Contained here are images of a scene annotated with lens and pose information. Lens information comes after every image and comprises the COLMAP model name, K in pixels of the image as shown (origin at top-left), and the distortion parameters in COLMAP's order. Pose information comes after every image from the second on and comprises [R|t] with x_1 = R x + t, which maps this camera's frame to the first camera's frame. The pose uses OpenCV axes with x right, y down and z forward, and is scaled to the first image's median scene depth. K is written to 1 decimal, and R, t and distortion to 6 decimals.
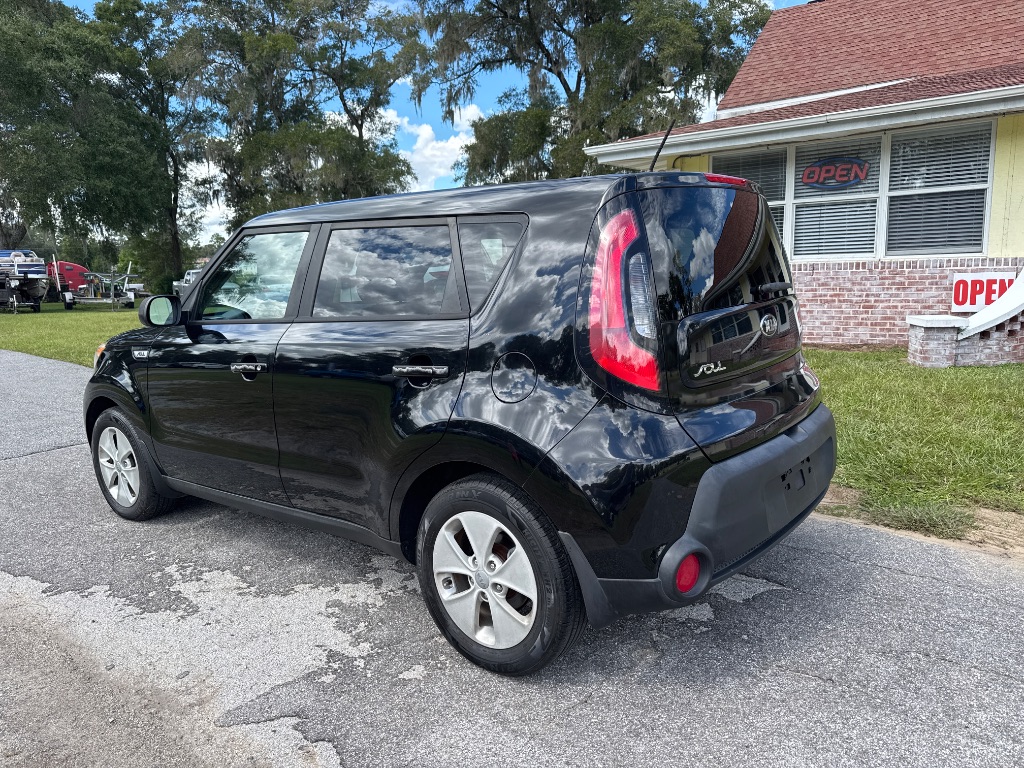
lens RADIAL K [[727.5, 0, 511.1], [0, 727.5, 369.3], [0, 0, 1]] dist [0.008223, -0.006907]
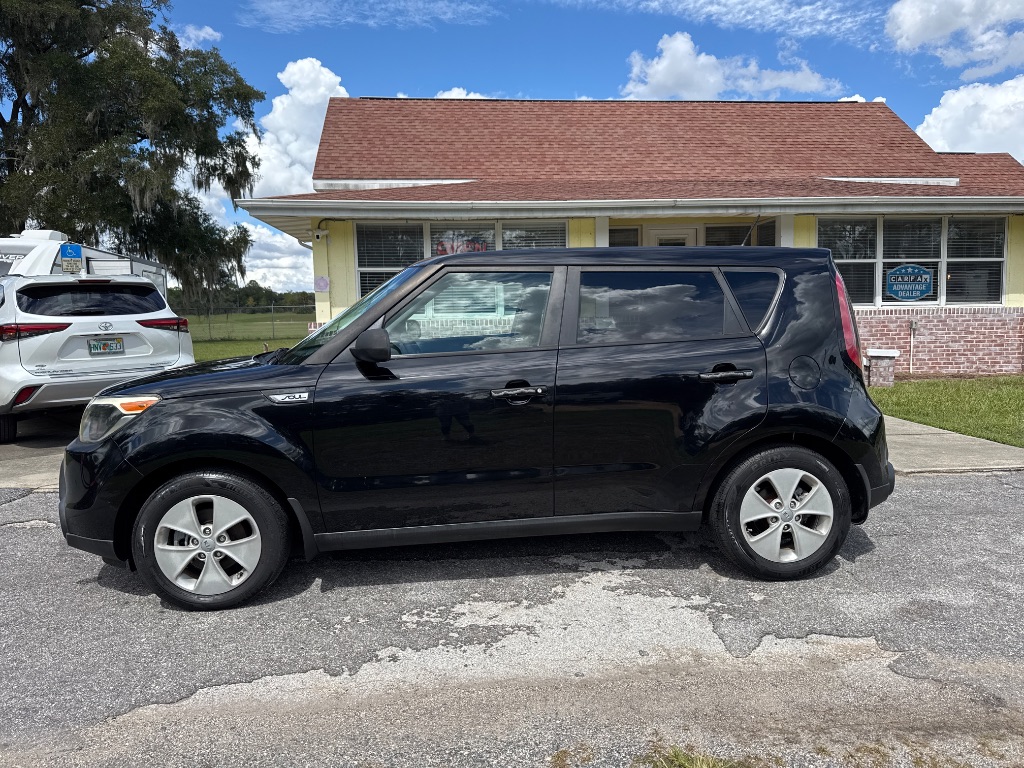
lens RADIAL K [[709.5, 0, 512.0], [0, 709.5, 384.0], [0, 0, 1]] dist [0.101140, -0.187258]
pose [[0.726575, -0.048142, 0.685399, -0.378491], [0.092935, 0.995261, -0.028612, 0.005167], [-0.680773, 0.084486, 0.727605, 0.083496]]
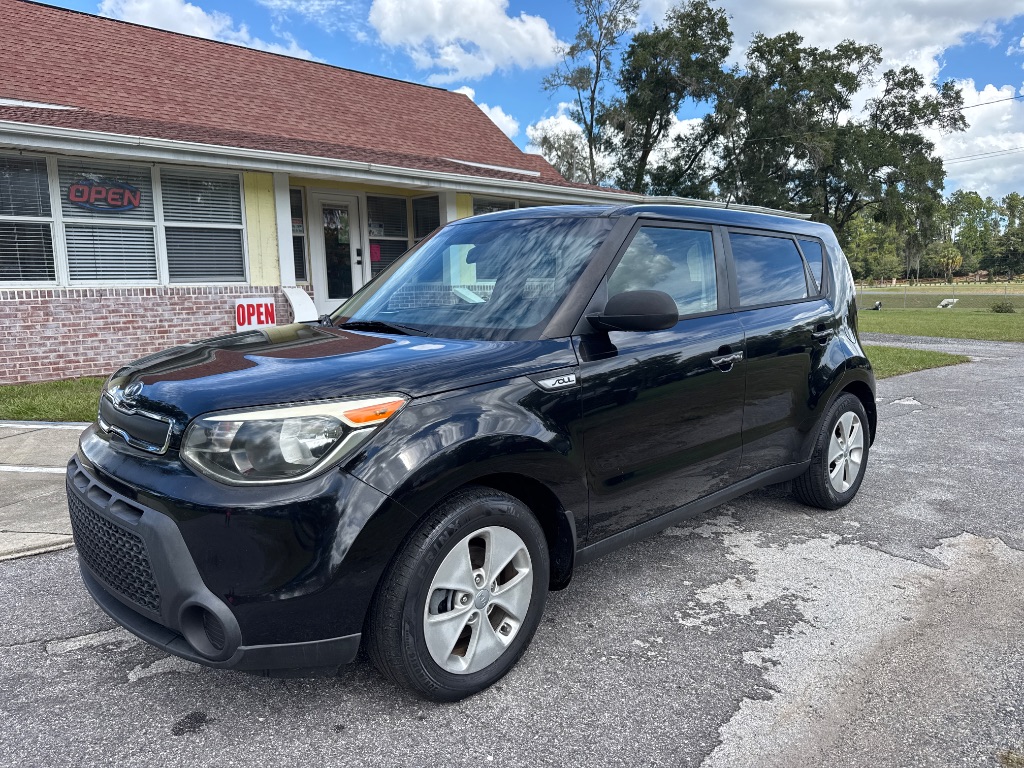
lens RADIAL K [[727.5, 0, 511.1], [0, 727.5, 369.3], [0, 0, 1]] dist [0.008223, -0.006907]
pose [[0.150056, -0.089869, 0.984585, -0.489916], [0.145235, 0.987060, 0.067961, -0.035097], [-0.977952, 0.132798, 0.161166, 0.394589]]
